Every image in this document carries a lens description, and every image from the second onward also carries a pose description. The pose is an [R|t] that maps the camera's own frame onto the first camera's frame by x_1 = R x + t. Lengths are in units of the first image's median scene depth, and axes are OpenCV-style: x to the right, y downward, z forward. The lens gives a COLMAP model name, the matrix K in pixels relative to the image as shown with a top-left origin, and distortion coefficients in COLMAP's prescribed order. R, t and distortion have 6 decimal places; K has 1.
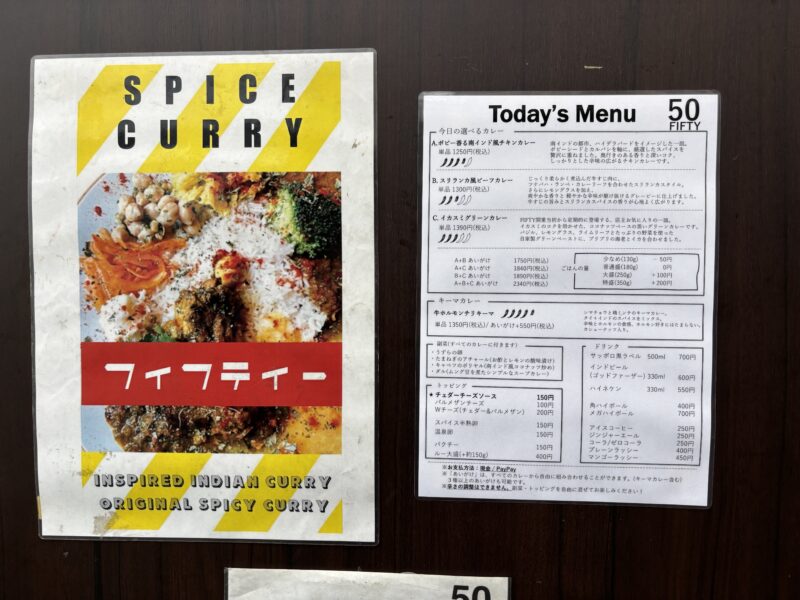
lens RADIAL K [[604.1, 0, 400.0], [0, 604.1, 300.0], [0, 0, 1]] dist [-0.005745, -0.004306]
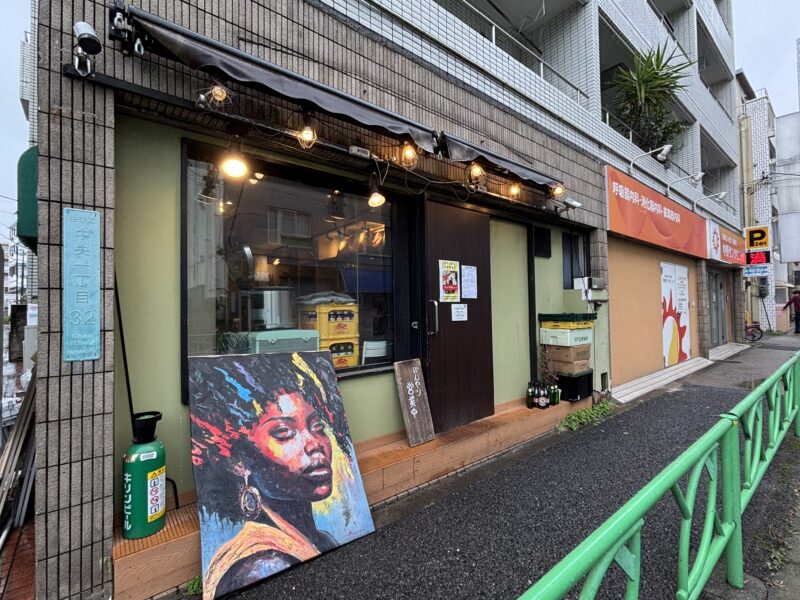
lens RADIAL K [[372.0, 0, 400.0], [0, 372.0, 300.0], [0, 0, 1]] dist [0.000018, -0.000003]
pose [[0.735069, -0.002710, 0.677987, -6.045375], [0.048811, 0.997609, -0.048933, 0.684176], [-0.676233, 0.069062, 0.733444, -3.700151]]
